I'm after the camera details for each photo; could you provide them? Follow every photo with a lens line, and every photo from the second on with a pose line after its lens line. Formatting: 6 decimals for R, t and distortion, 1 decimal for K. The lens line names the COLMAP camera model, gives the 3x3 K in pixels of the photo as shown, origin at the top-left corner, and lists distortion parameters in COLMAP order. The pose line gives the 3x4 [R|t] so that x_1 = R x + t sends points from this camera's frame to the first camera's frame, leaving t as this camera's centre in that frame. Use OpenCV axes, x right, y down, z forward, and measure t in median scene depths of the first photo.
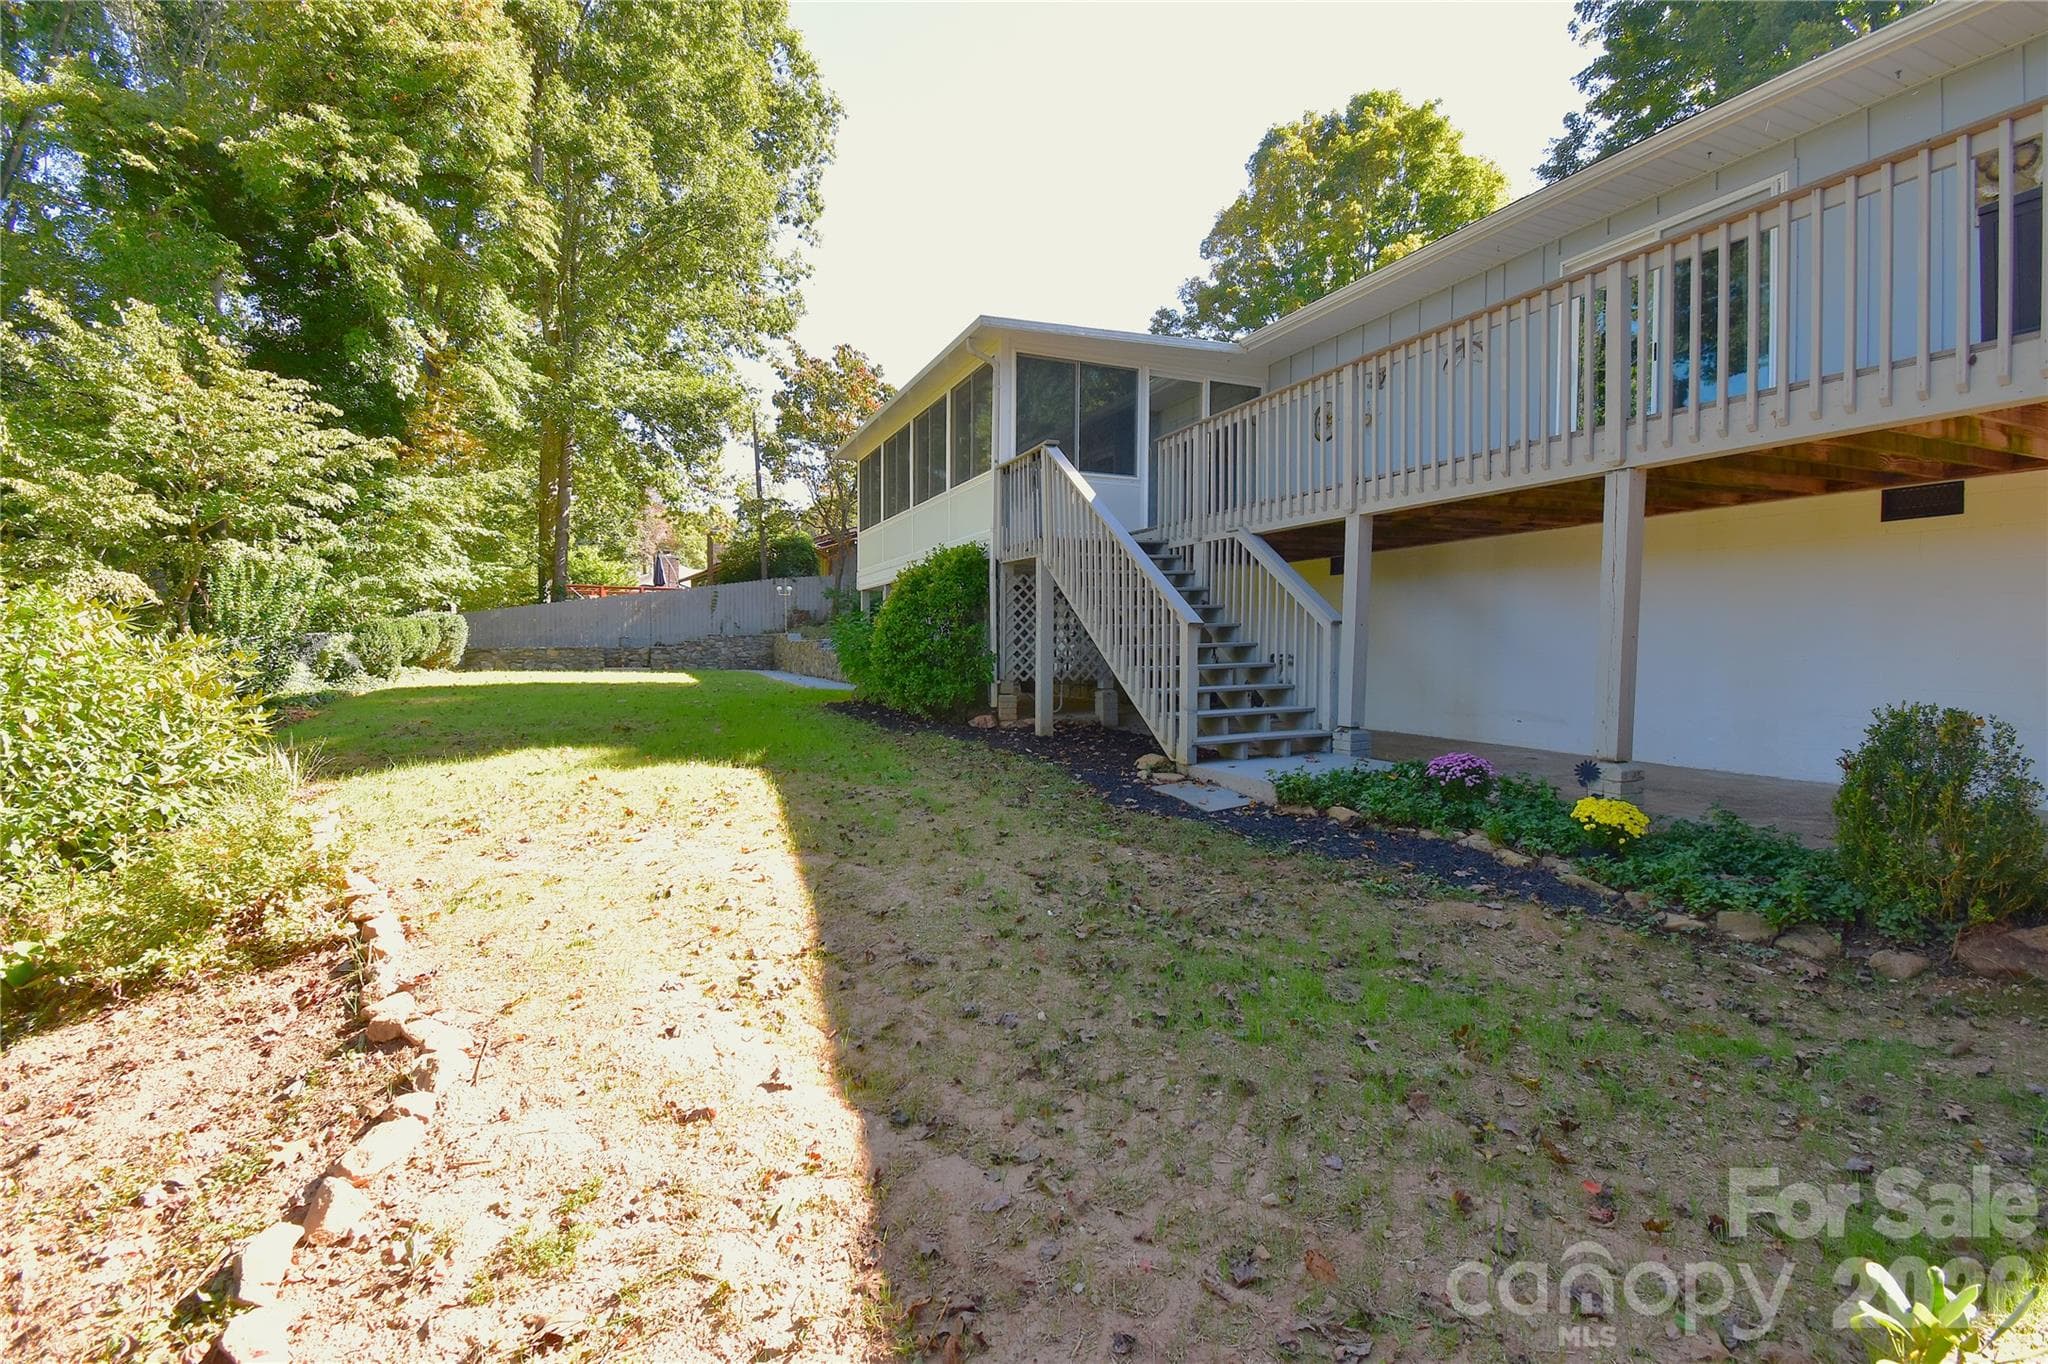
lens RADIAL K [[949.5, 0, 1012.3], [0, 949.5, 698.4], [0, 0, 1]] dist [-0.014213, -0.004404]
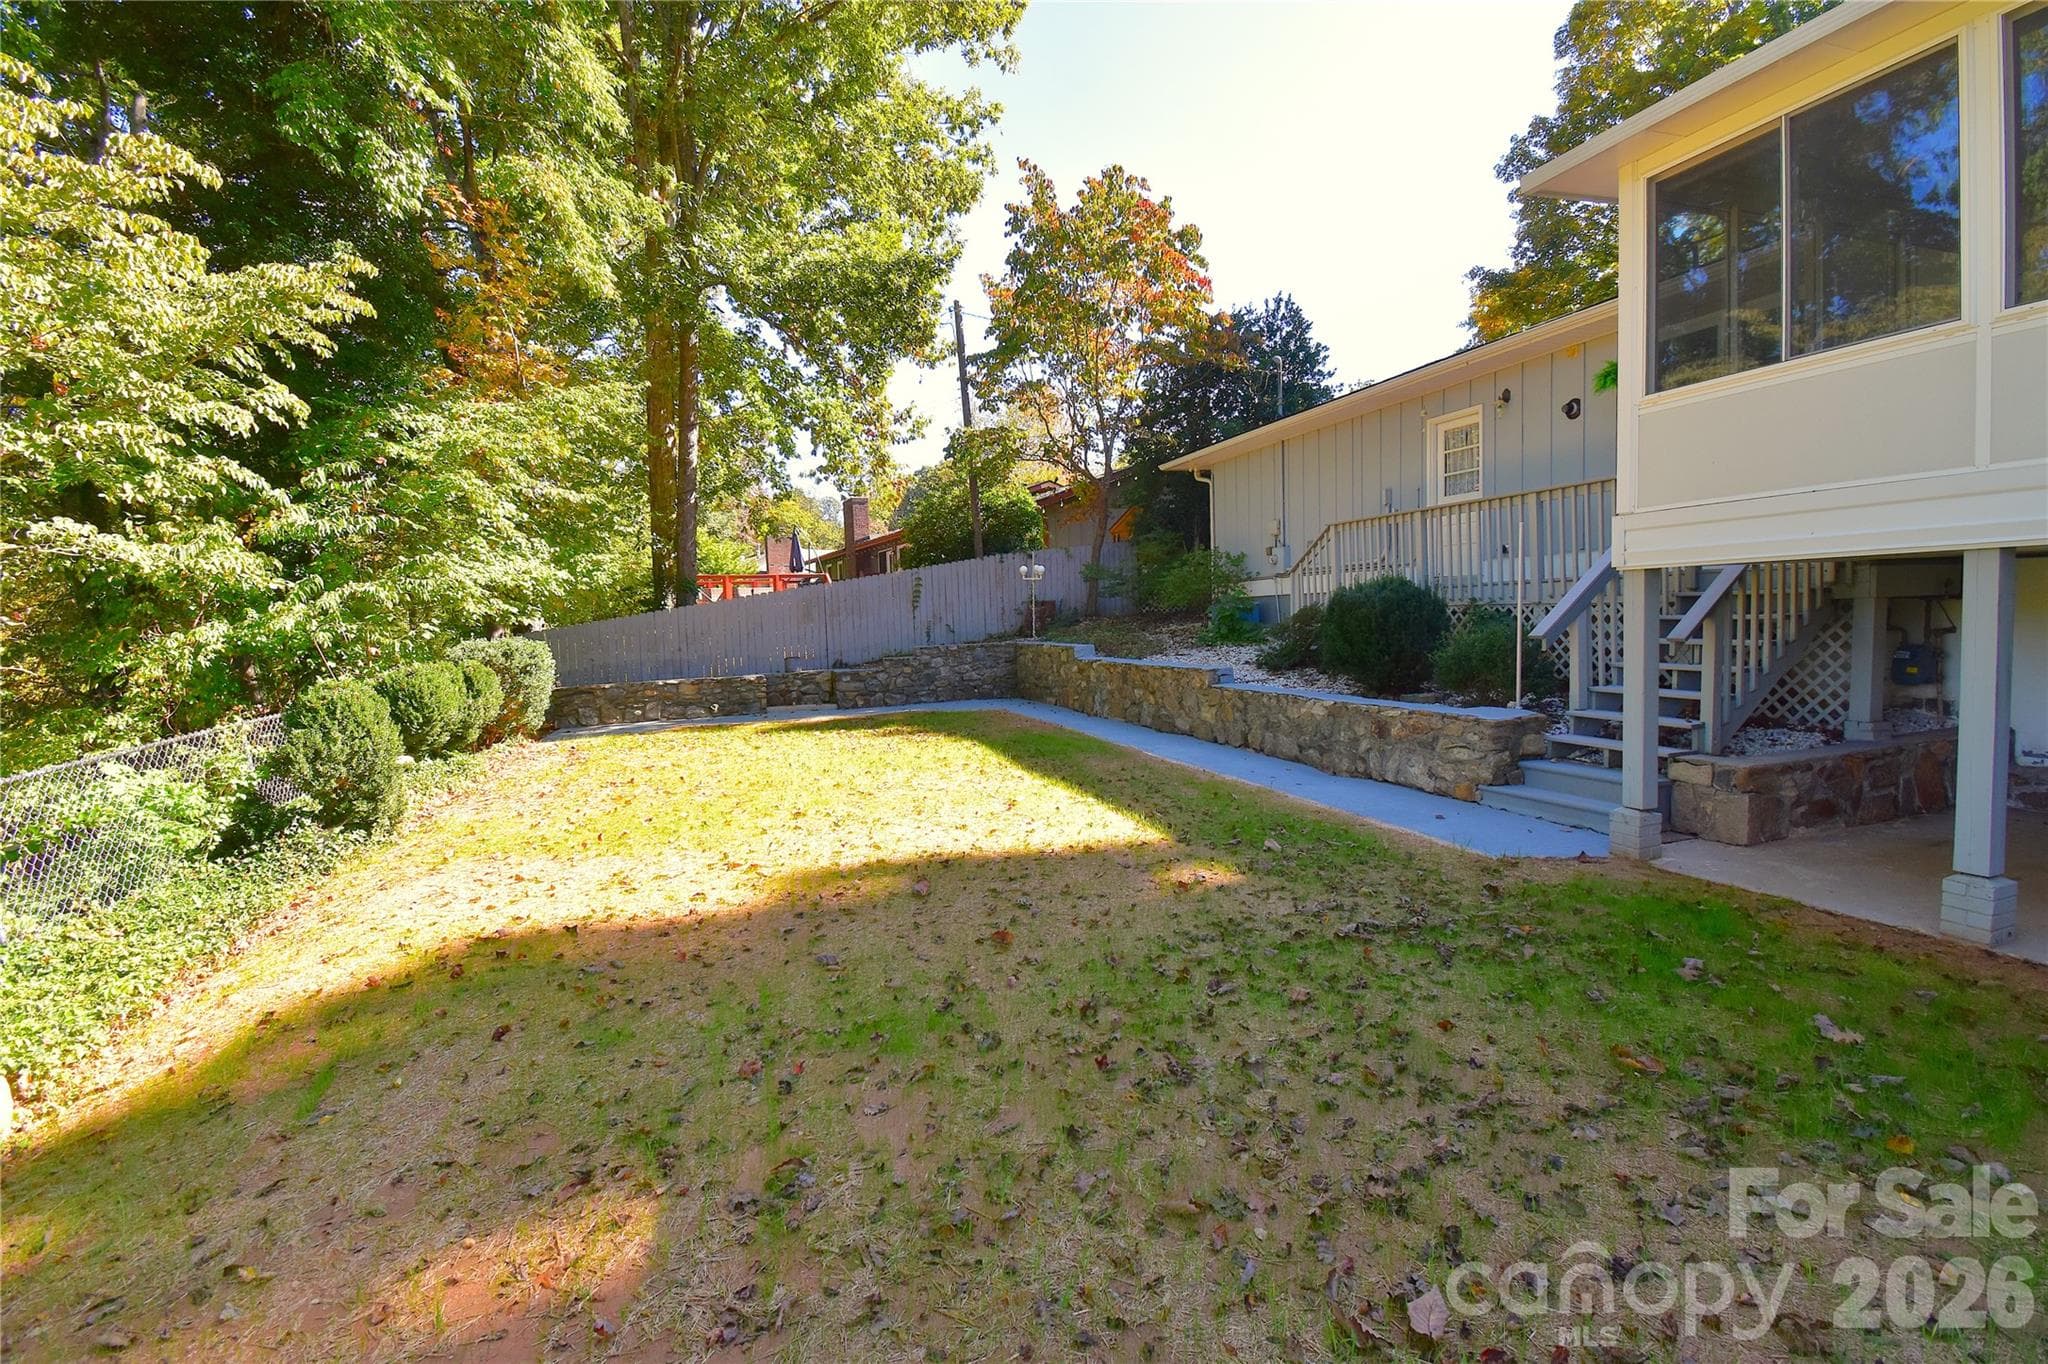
lens RADIAL K [[875.6, 0, 967.4], [0, 875.6, 693.8], [0, 0, 1]] dist [-0.011196, -0.000368]
pose [[0.995351, -0.033760, -0.090205, -0.273522], [0.036993, 0.998723, 0.034416, -0.063802], [0.088927, -0.037593, 0.995328, 0.483853]]
